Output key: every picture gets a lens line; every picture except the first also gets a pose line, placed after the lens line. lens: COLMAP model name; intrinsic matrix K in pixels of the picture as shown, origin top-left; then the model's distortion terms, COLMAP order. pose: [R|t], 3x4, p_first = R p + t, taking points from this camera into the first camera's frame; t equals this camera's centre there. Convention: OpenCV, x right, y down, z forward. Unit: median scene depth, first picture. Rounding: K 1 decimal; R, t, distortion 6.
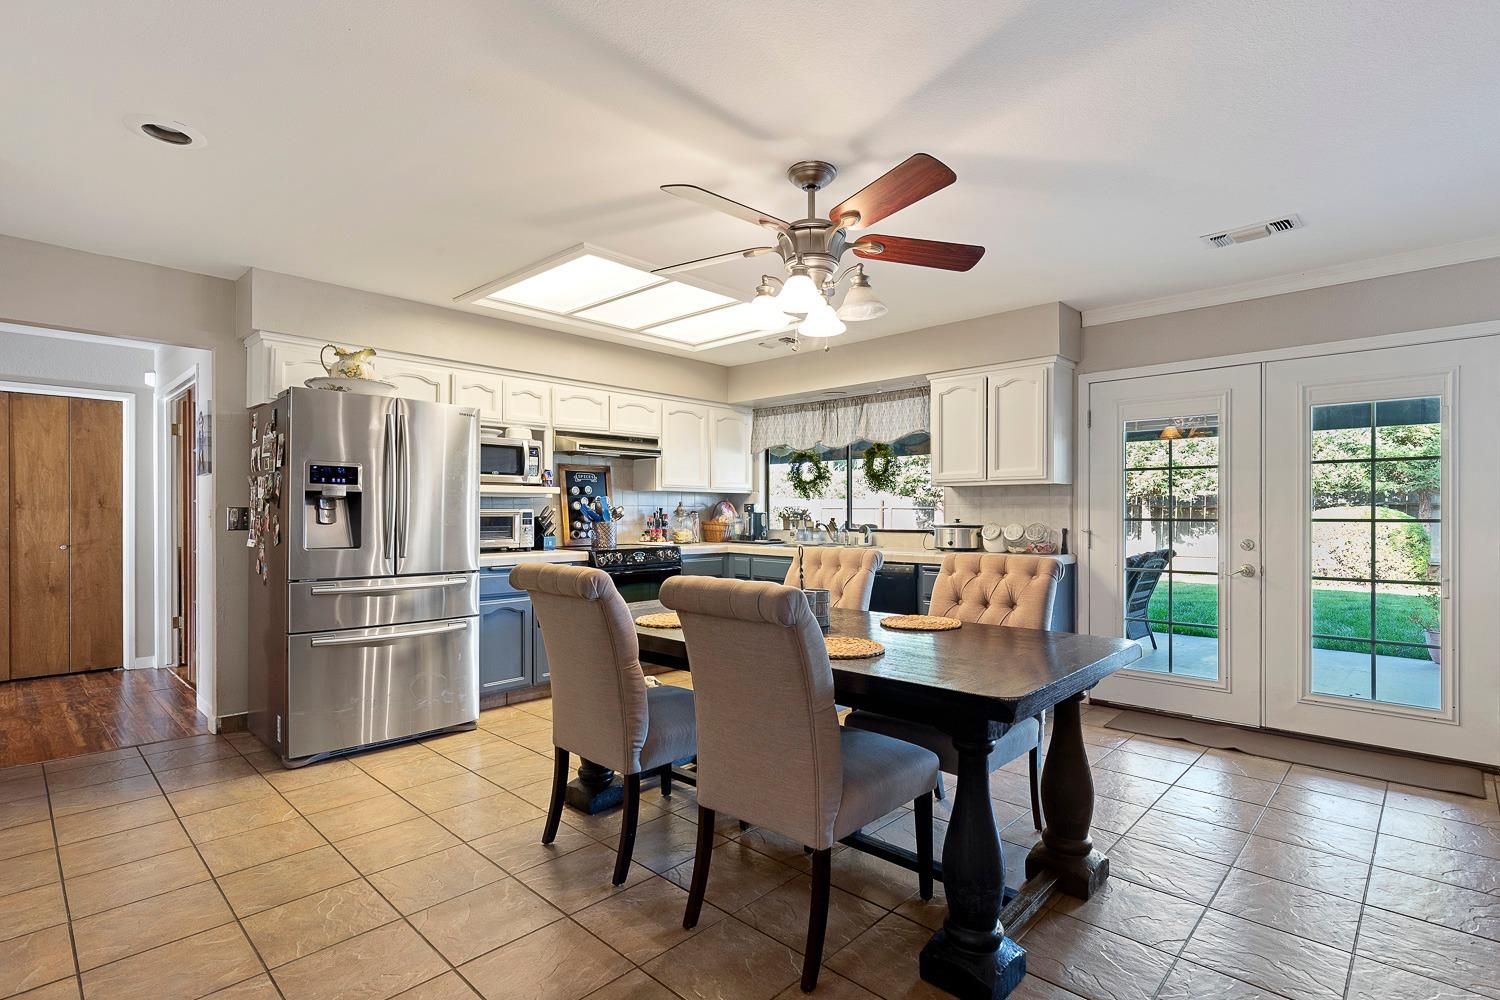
lens RADIAL K [[724.2, 0, 751.9], [0, 724.2, 510.5], [0, 0, 1]] dist [0.000634, 0.000131]
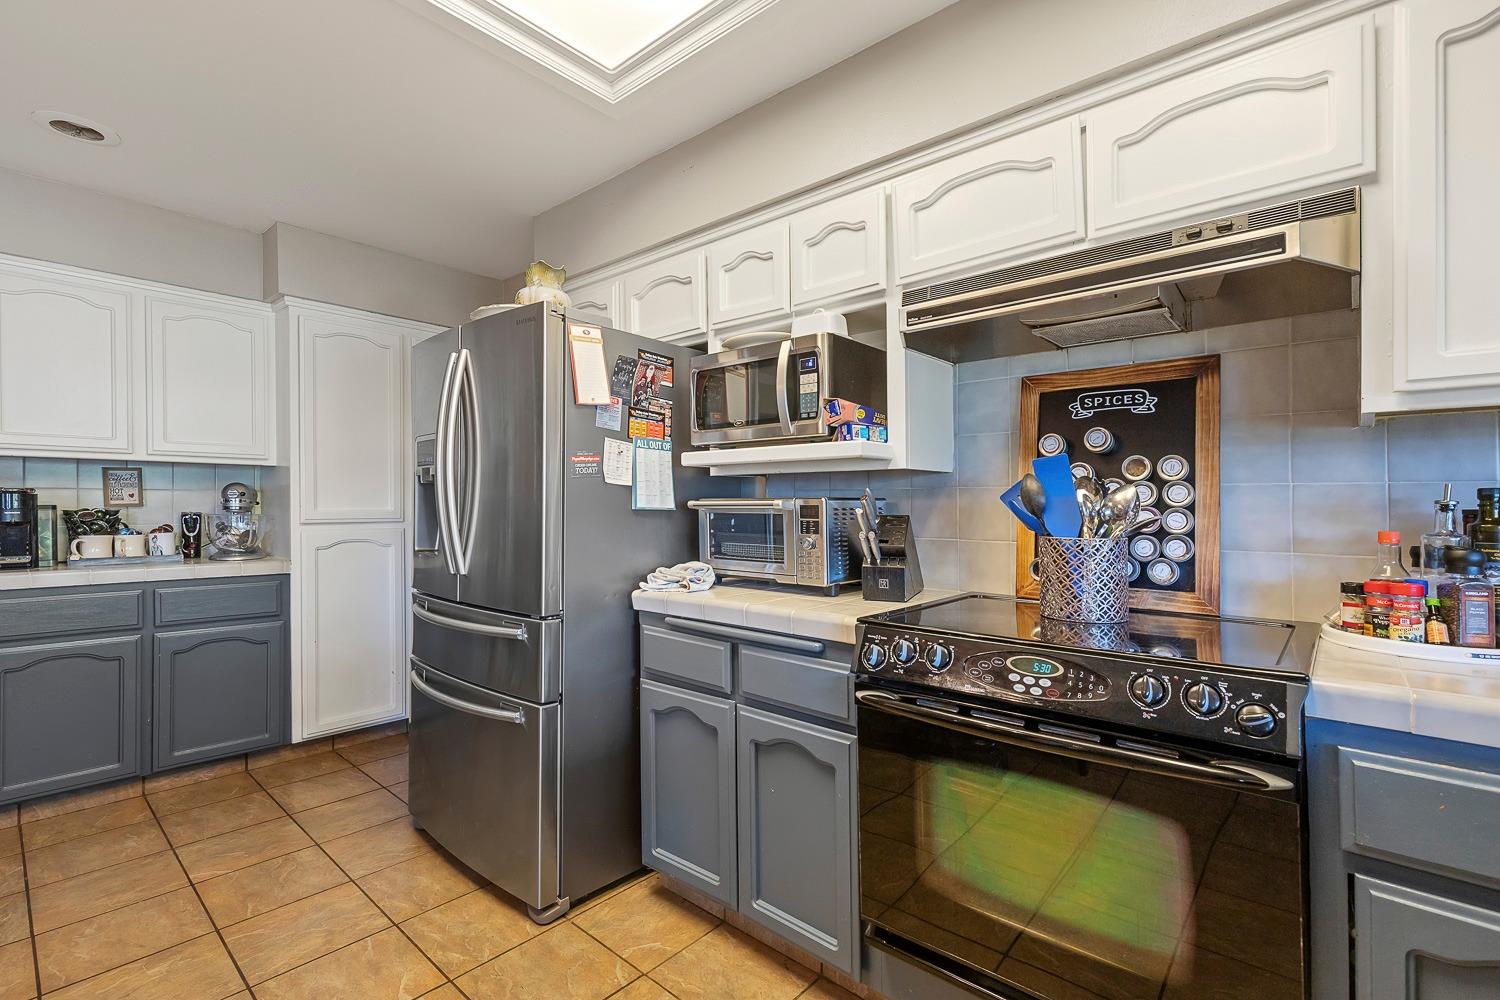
lens RADIAL K [[682.7, 0, 749.0], [0, 682.7, 508.7], [0, 0, 1]] dist [0.014406, -0.000210]
pose [[0.037011, 0.000195, -0.999315, 0.085704], [-0.005323, 0.999986, -0.000002, 0.004322], [0.999301, 0.005320, 0.037012, 0.852152]]
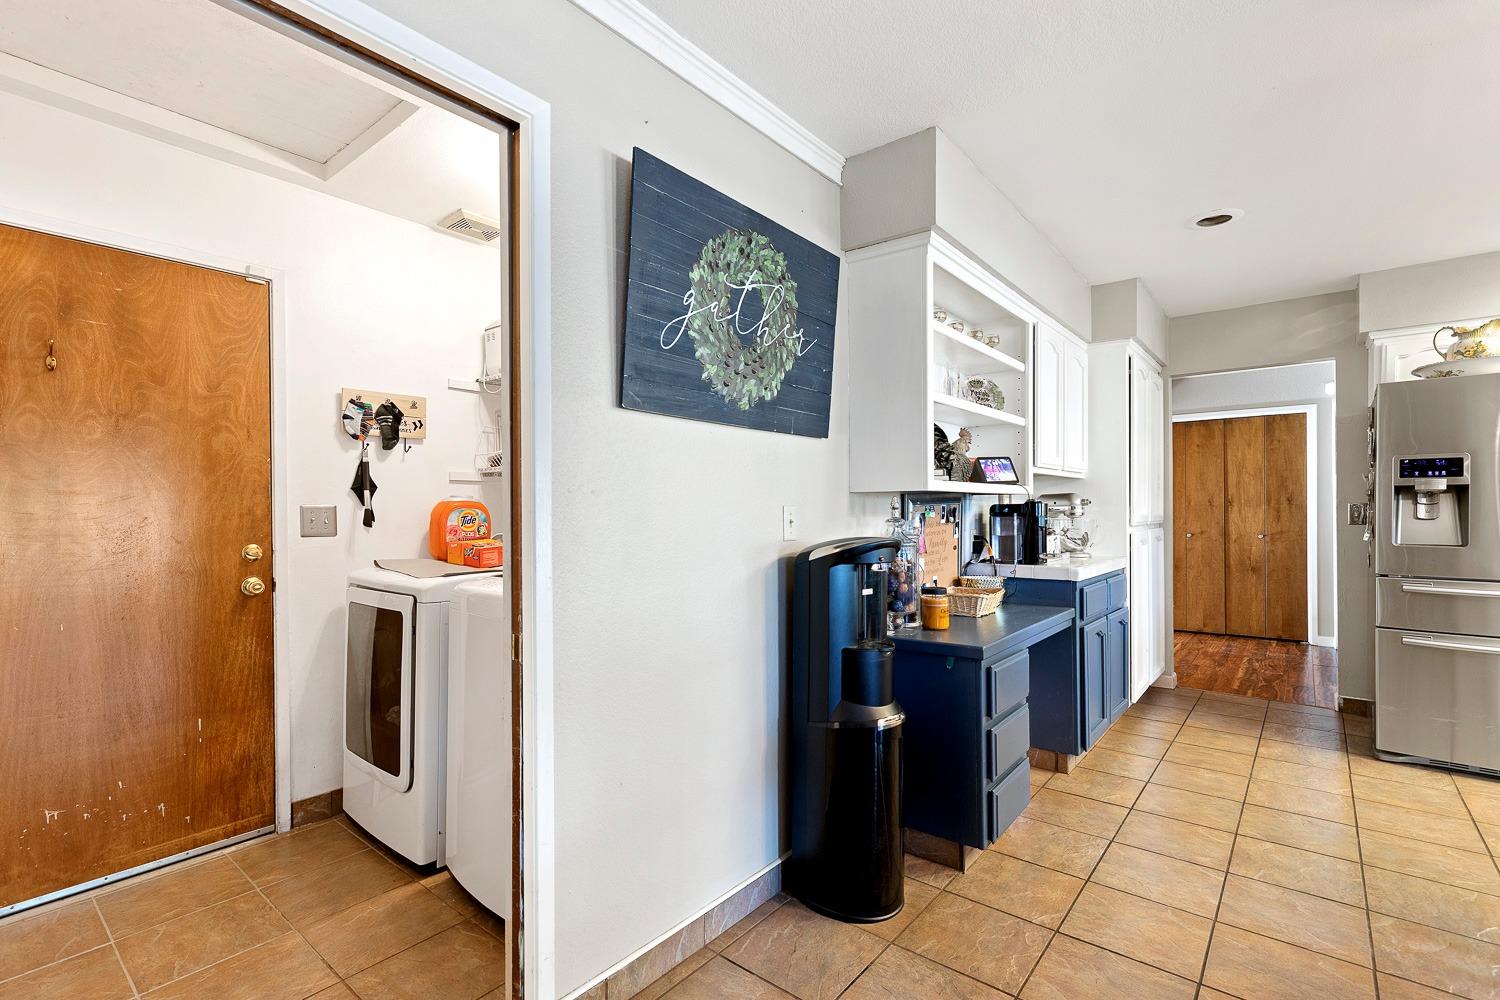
lens RADIAL K [[681.1, 0, 750.0], [0, 681.1, 500.0], [0, 0, 1]] dist [0.010843, -0.000907]
pose [[0.075340, -0.019028, -0.996976, 0.170569], [0.010924, 0.999774, -0.018256, -0.000199], [0.997098, -0.009515, 0.075531, 0.030929]]
